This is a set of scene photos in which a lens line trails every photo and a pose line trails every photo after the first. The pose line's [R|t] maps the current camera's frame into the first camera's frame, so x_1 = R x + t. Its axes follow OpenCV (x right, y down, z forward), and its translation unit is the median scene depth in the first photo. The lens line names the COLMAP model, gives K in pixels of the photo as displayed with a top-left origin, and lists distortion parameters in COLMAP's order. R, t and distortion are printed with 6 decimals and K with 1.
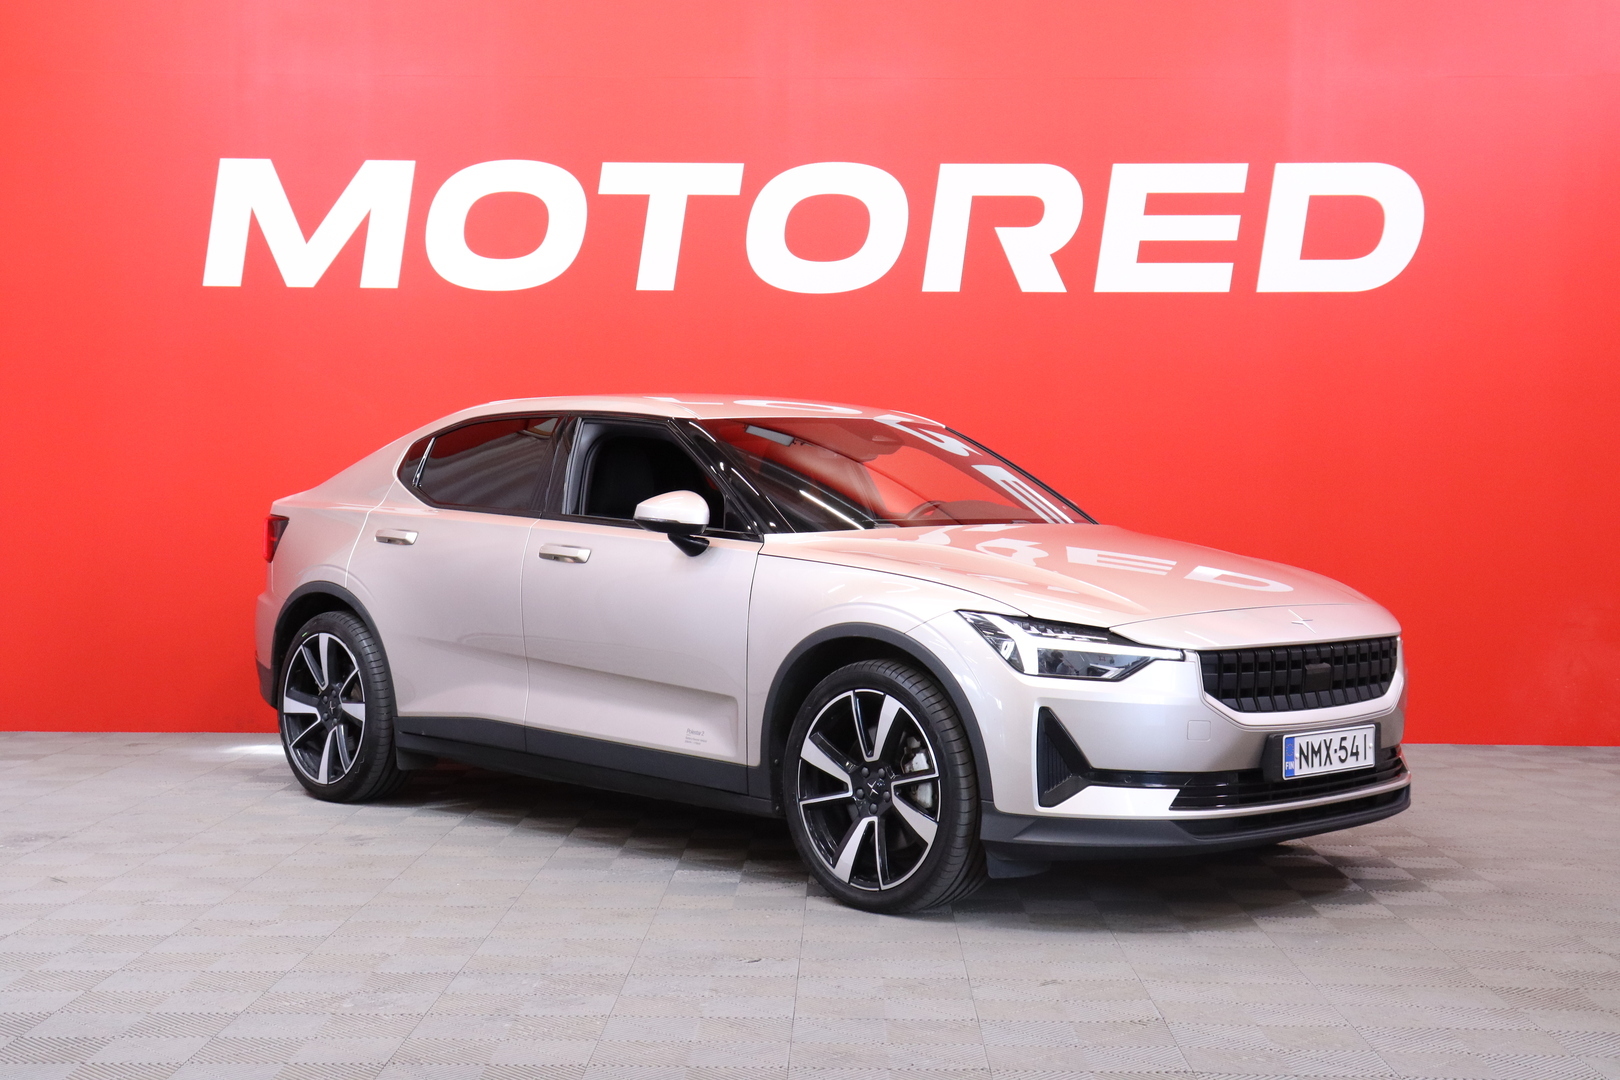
lens RADIAL K [[2246.0, 0, 810.0], [0, 2246.0, 540.0], [0, 0, 1]] dist [0.005019, 0.019467]
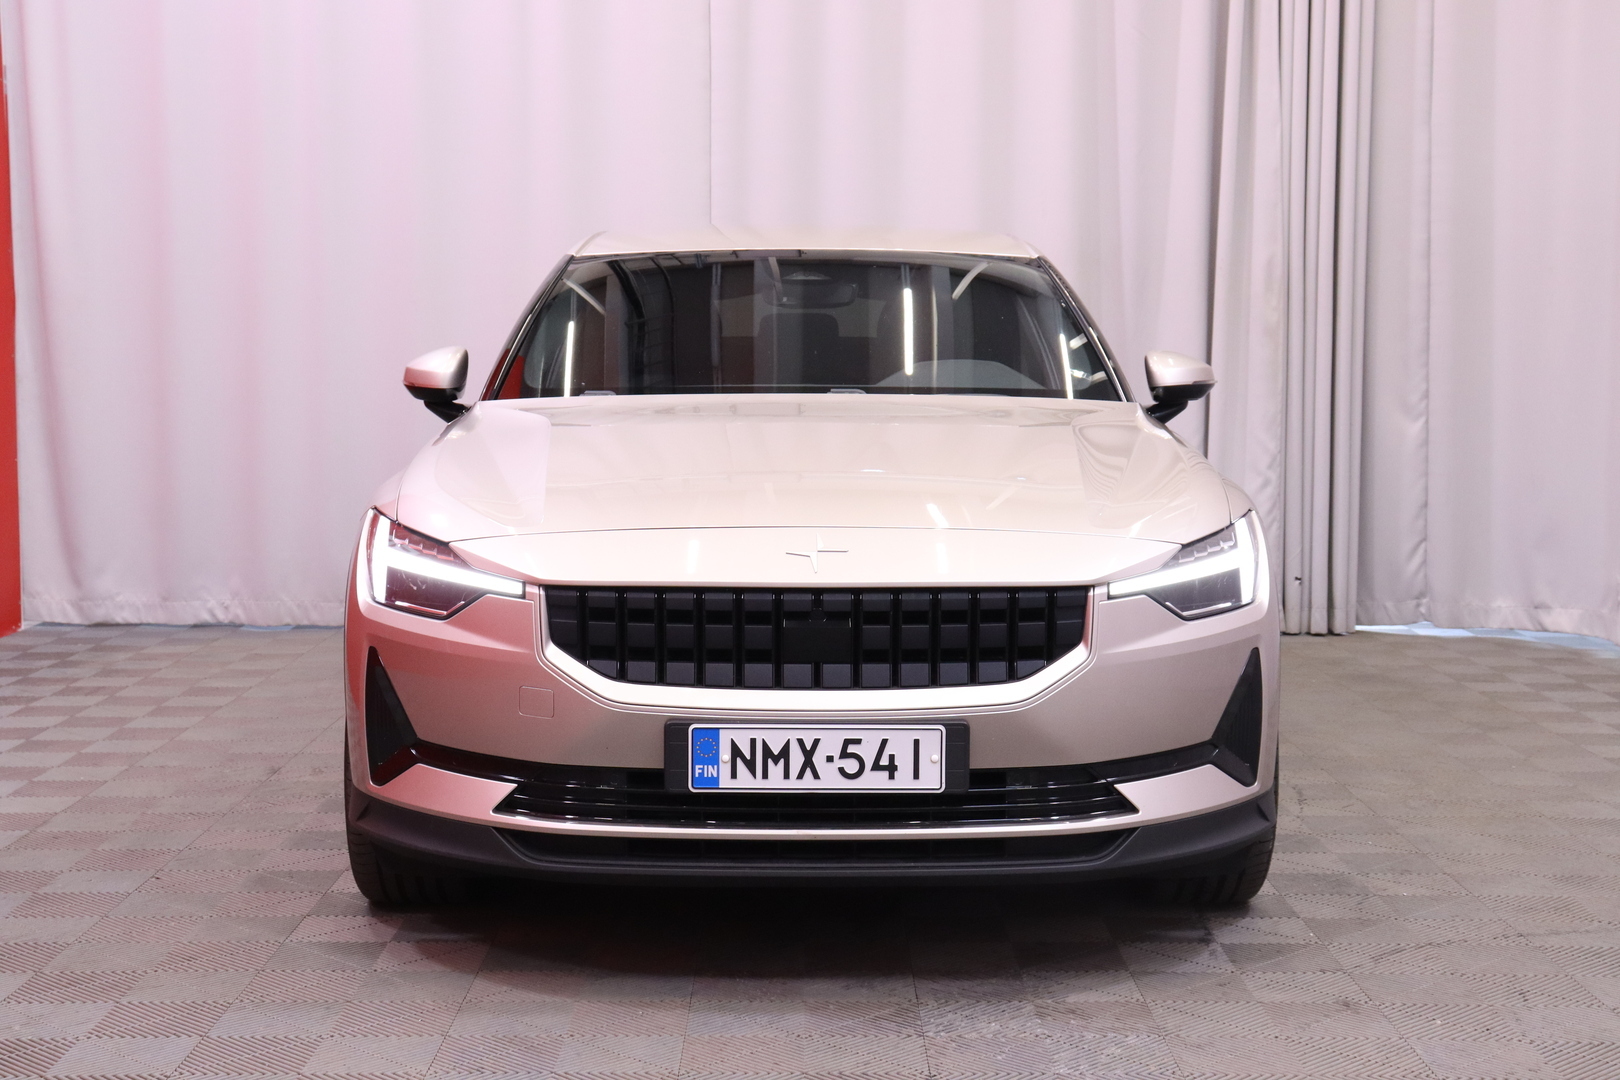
lens RADIAL K [[2412.2, 0, 810.0], [0, 2412.2, 540.0], [0, 0, 1]] dist [0.007783, 0.010524]
pose [[0.729568, 0.055899, -0.681620, 0.703302], [-0.016498, 0.997803, 0.064170, -0.011549], [0.683709, -0.035571, 0.728887, 0.511264]]
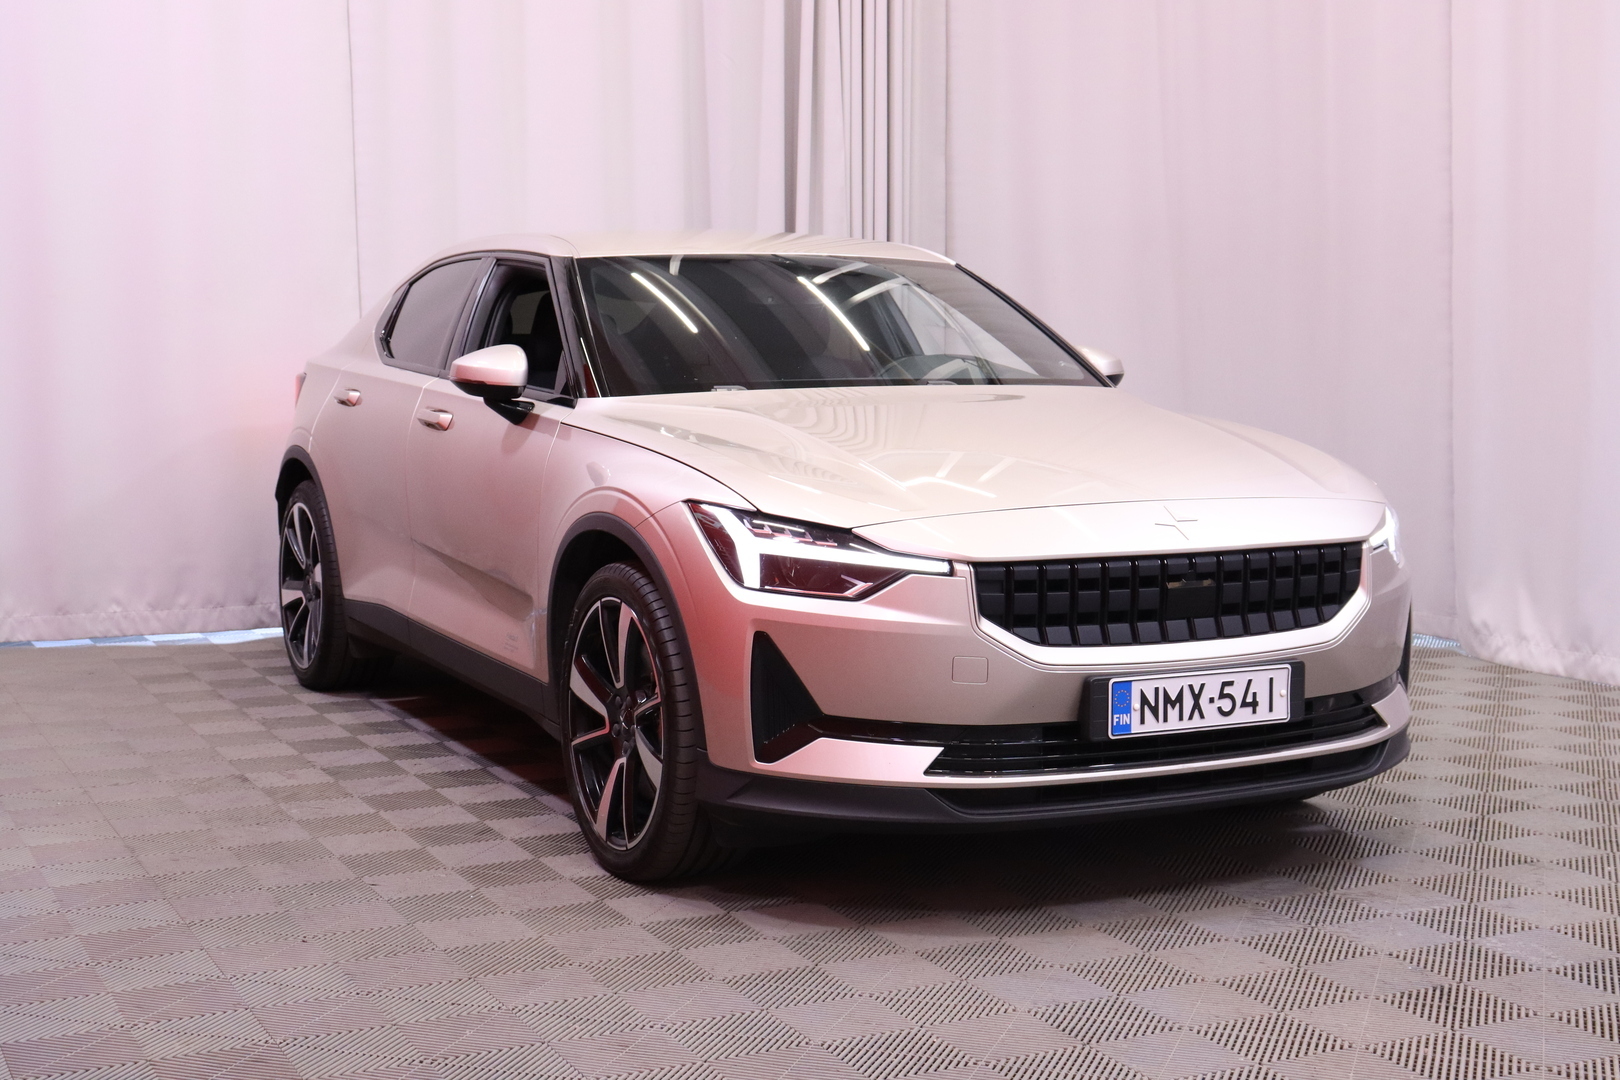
lens RADIAL K [[2246.0, 0, 810.0], [0, 2246.0, 540.0], [0, 0, 1]] dist [0.005019, 0.019467]
pose [[0.956350, 0.022215, -0.291377, 0.326819], [-0.001841, 0.997545, 0.070010, -0.009322], [0.292217, -0.066418, 0.954043, 0.271808]]
